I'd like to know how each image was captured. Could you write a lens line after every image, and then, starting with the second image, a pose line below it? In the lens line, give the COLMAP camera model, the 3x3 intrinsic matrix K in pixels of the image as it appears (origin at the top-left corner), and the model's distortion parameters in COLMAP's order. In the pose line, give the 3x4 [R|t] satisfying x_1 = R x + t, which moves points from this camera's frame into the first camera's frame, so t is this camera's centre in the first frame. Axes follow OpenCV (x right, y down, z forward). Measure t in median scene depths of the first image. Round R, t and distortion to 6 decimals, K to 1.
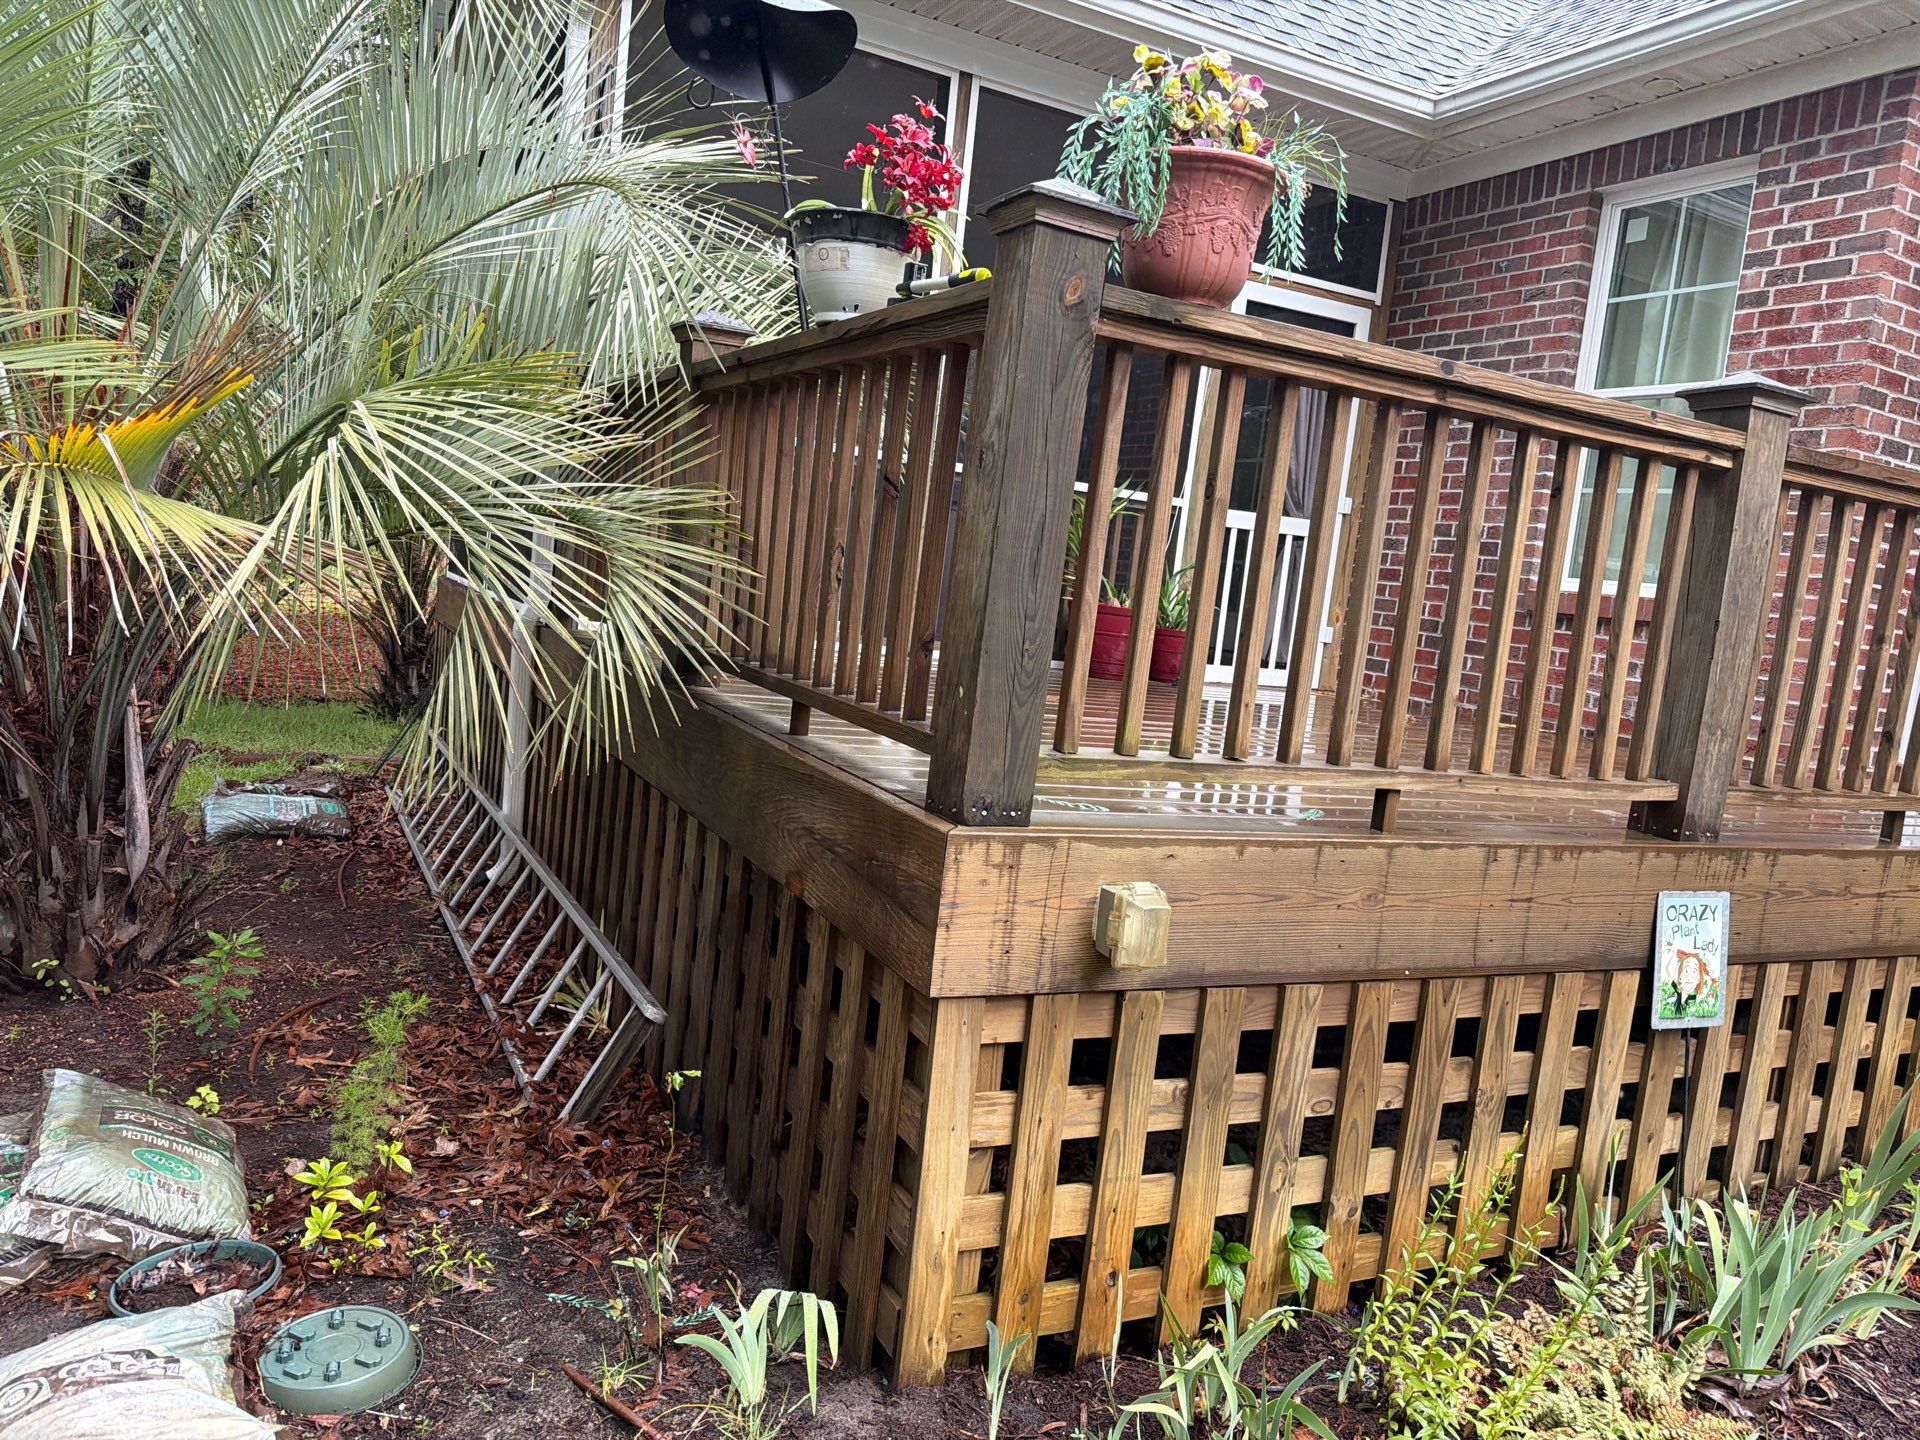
lens RADIAL K [[1450.9, 0, 927.1], [0, 1450.9, 728.1], [0, 0, 1]] dist [0.002414, -0.017334]
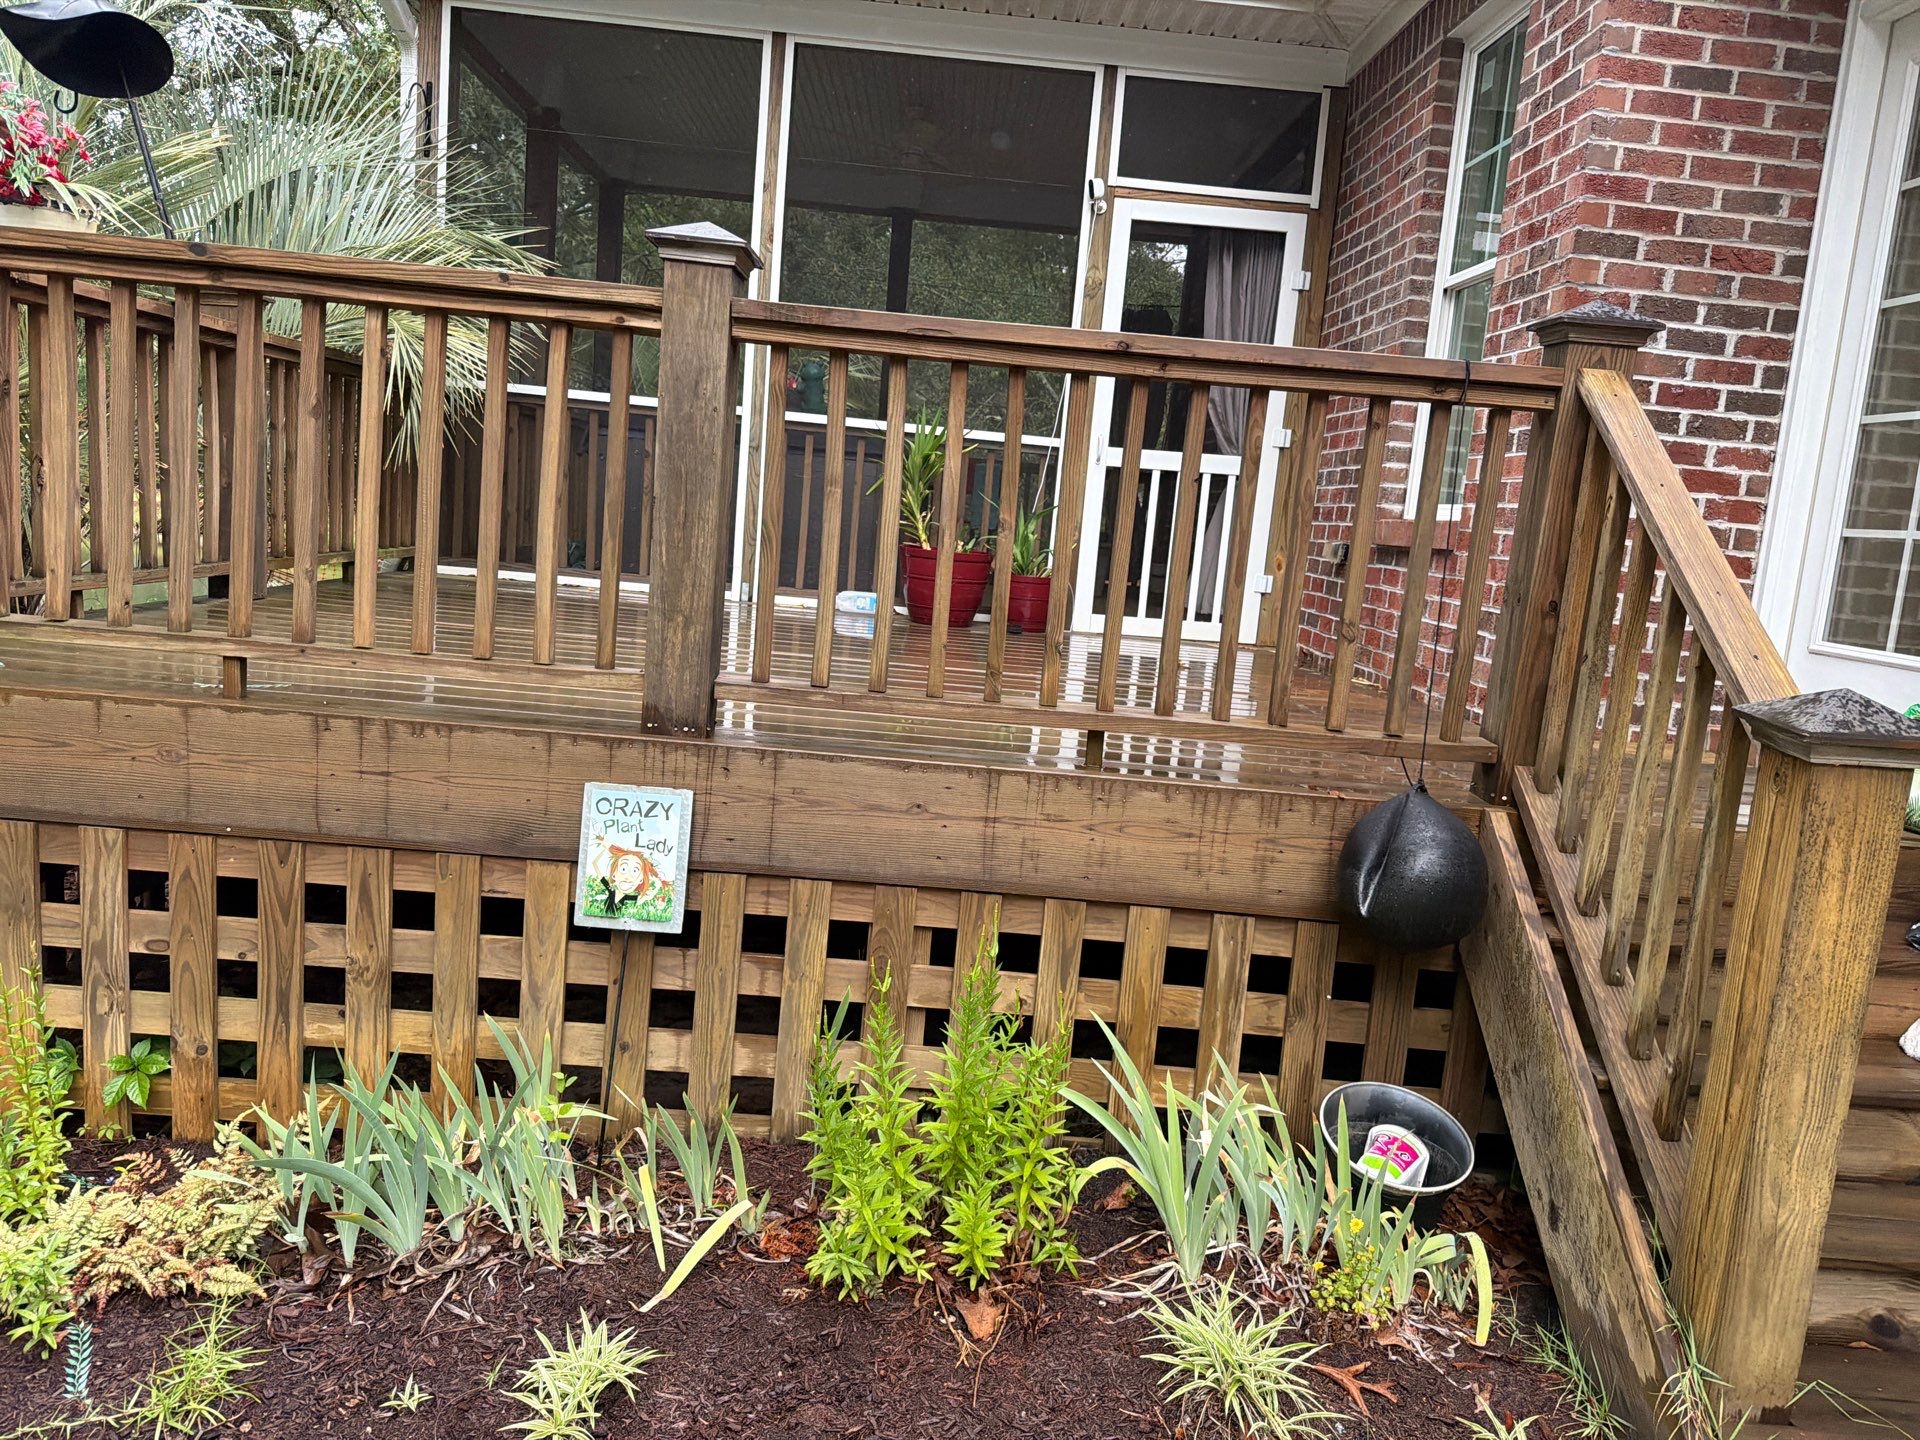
lens RADIAL K [[1441.0, 0, 960.9], [0, 1441.0, 739.8], [0, 0, 1]] dist [0.007051, -0.003571]
pose [[0.900724, 0.032973, -0.433139, 0.578066], [-0.031693, 0.999446, 0.010177, 0.034474], [0.433234, 0.004561, 0.901270, 0.128120]]
